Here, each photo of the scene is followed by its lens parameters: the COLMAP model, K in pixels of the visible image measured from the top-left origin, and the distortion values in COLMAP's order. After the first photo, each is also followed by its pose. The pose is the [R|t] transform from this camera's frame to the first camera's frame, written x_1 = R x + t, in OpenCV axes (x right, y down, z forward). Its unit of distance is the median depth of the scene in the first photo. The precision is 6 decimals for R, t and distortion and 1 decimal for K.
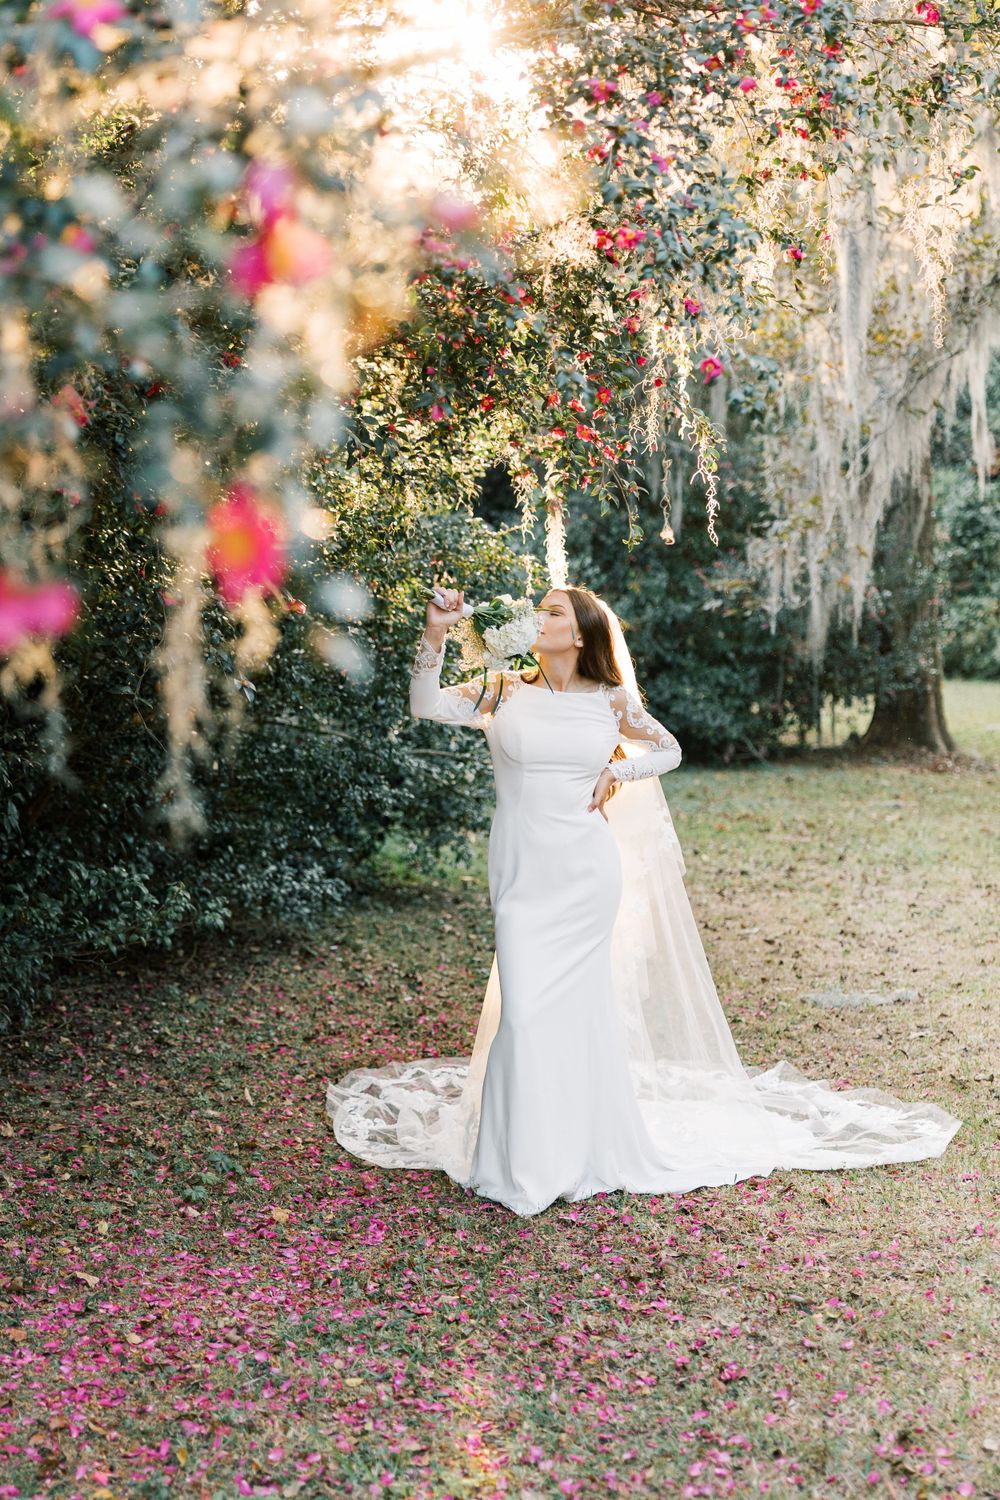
lens RADIAL K [[2093.6, 0, 500.0], [0, 2093.6, 750.0], [0, 0, 1]] dist [0.007178, -0.020198]
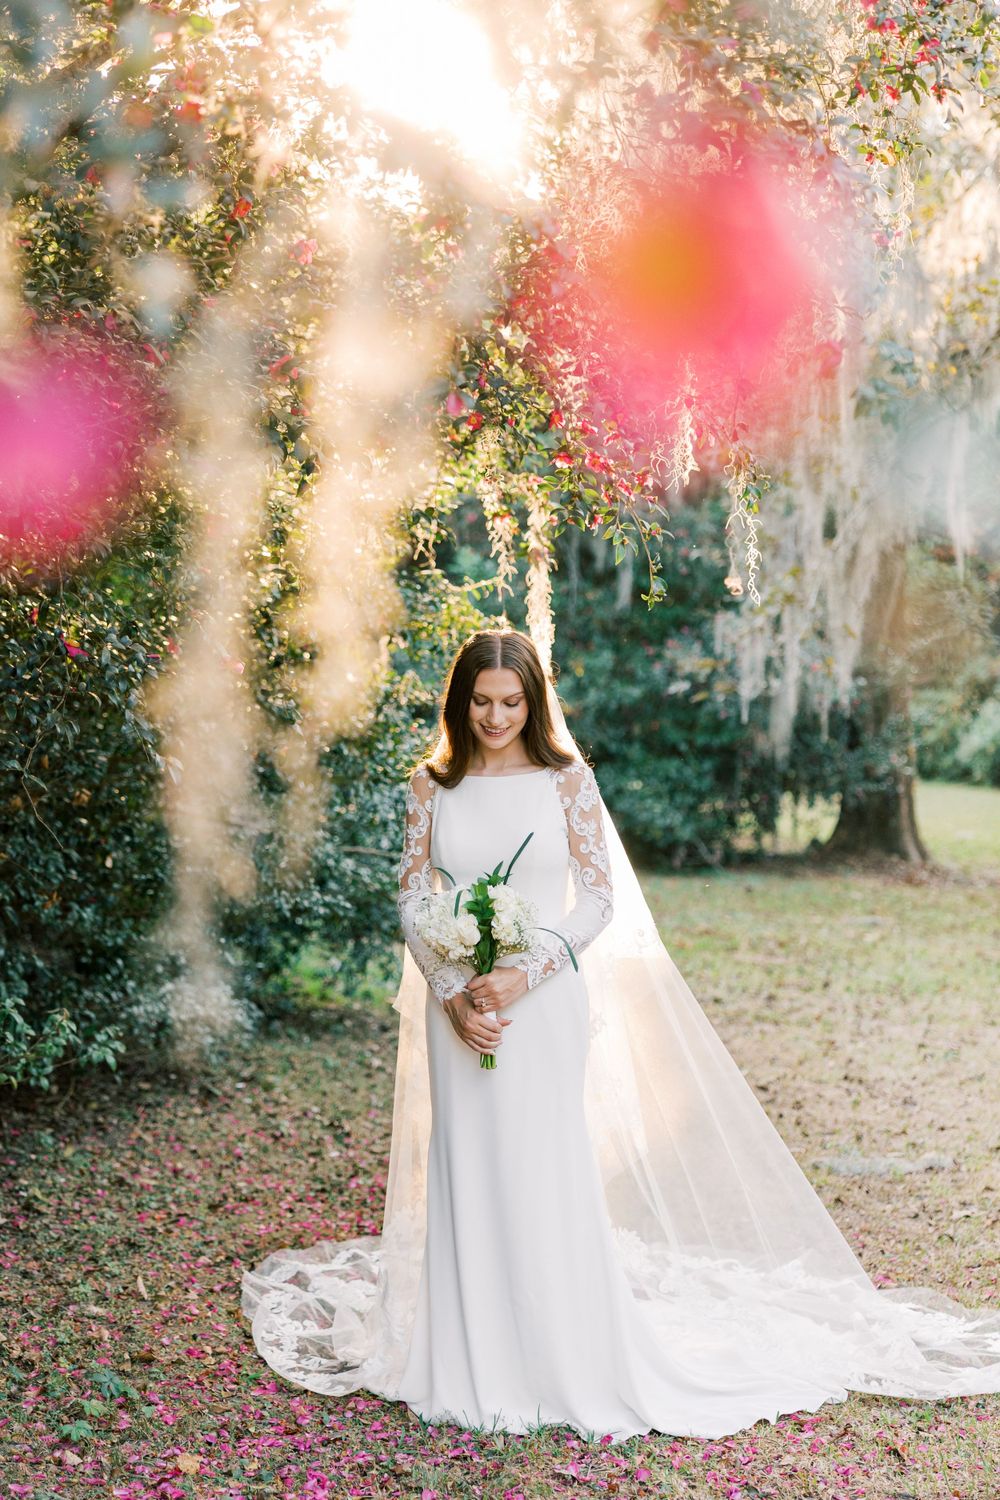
lens RADIAL K [[2261.0, 0, 500.4], [0, 2261.0, 690.8], [0, 0, 1]] dist [-0.001566, 0.010647]
pose [[0.998493, 0.028833, 0.046695, -0.026947], [-0.025582, 0.997304, -0.068781, -0.002307], [-0.048553, 0.067483, 0.996538, 0.112579]]
